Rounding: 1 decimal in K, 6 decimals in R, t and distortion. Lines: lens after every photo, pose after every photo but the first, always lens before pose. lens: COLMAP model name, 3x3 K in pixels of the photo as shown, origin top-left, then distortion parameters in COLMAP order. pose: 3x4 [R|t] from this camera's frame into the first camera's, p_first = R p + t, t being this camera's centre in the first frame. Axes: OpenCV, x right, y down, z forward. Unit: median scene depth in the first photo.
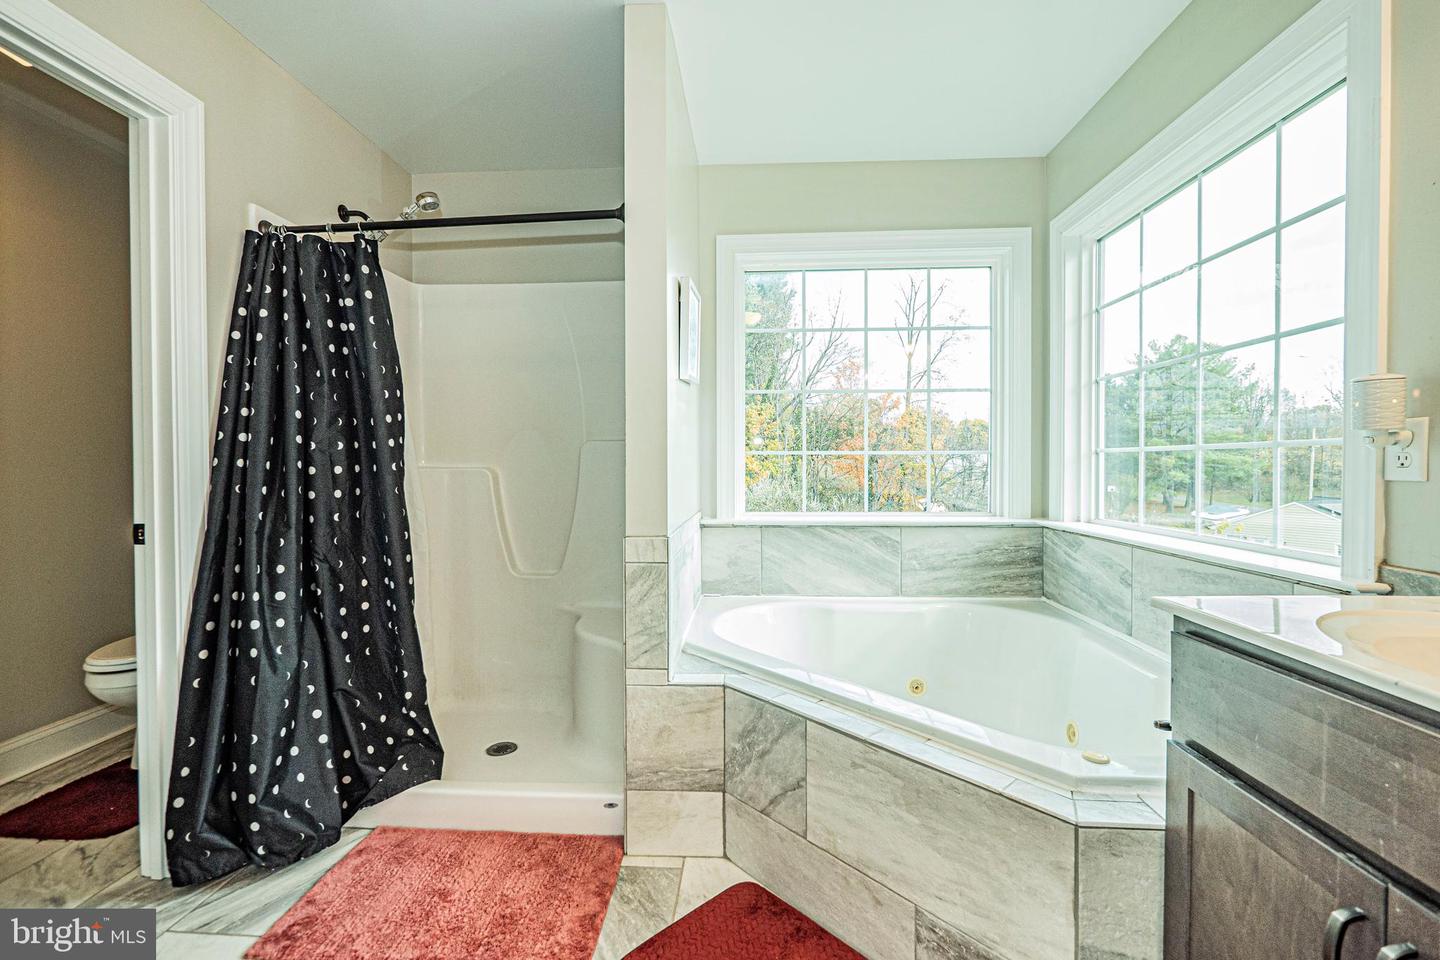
lens RADIAL K [[607.8, 0, 715.9], [0, 607.8, 471.3], [0, 0, 1]] dist [-0.008804, 0.001908]
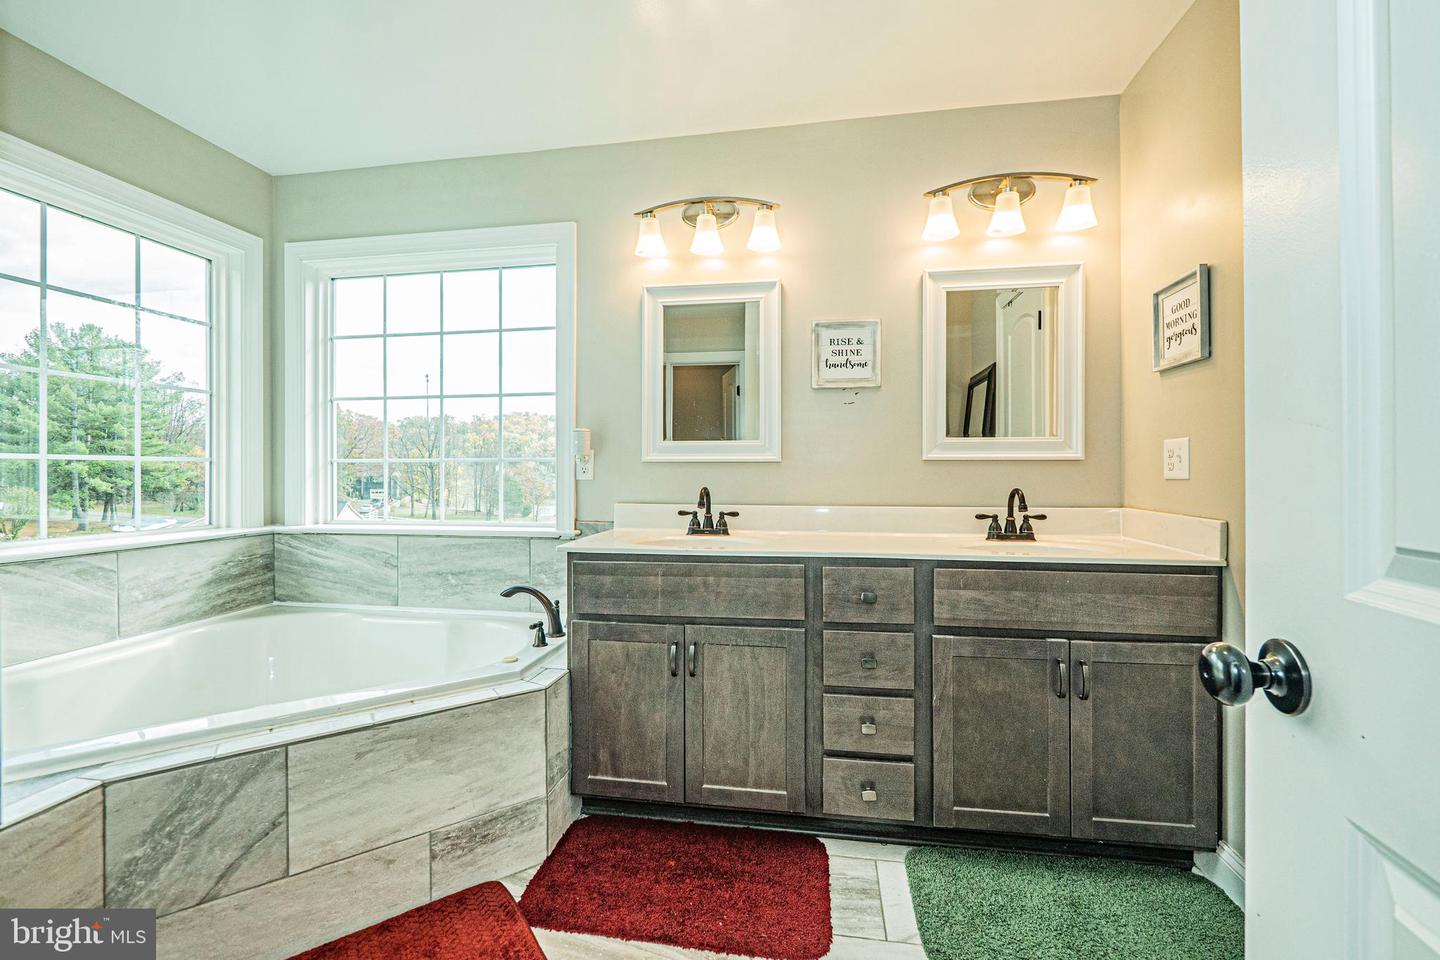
lens RADIAL K [[607.8, 0, 721.9], [0, 607.8, 472.4], [0, 0, 1]] dist [-0.008804, 0.001908]
pose [[0.095980, 0.001535, 0.995382, -0.418970], [0.013390, 0.999906, -0.002833, 0.001247], [-0.995293, 0.013600, 0.095950, 0.144457]]
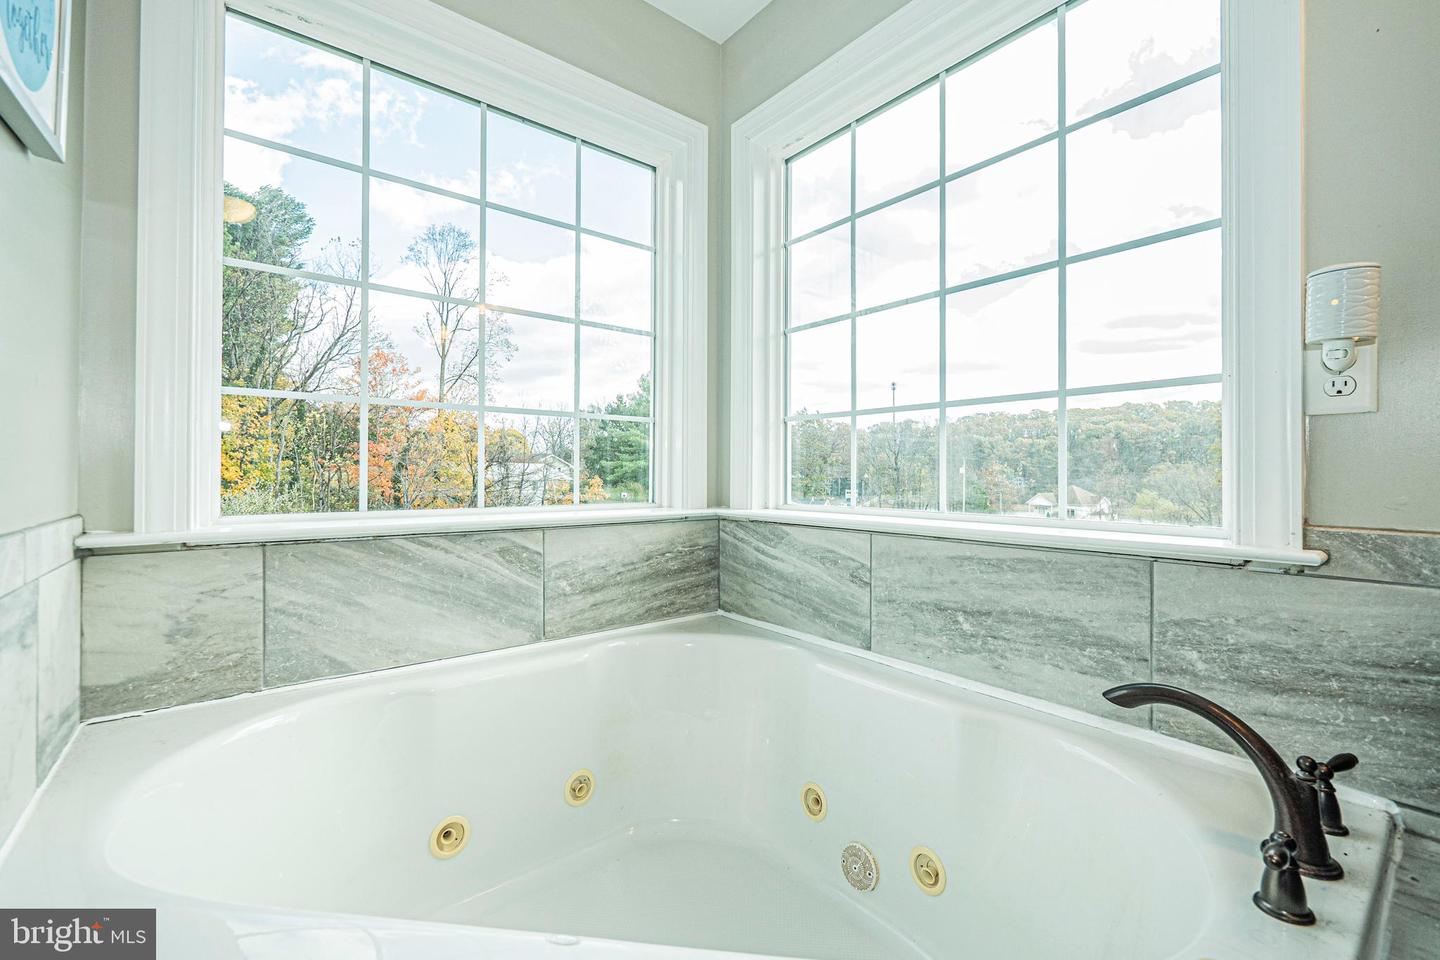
lens RADIAL K [[607.8, 0, 718.2], [0, 607.8, 472.6], [0, 0, 1]] dist [-0.008804, 0.001908]
pose [[0.737003, 0.008576, 0.675835, 0.017509], [0.001979, 0.999888, -0.014846, 0.045775], [-0.675886, 0.012279, 0.736904, 0.439833]]
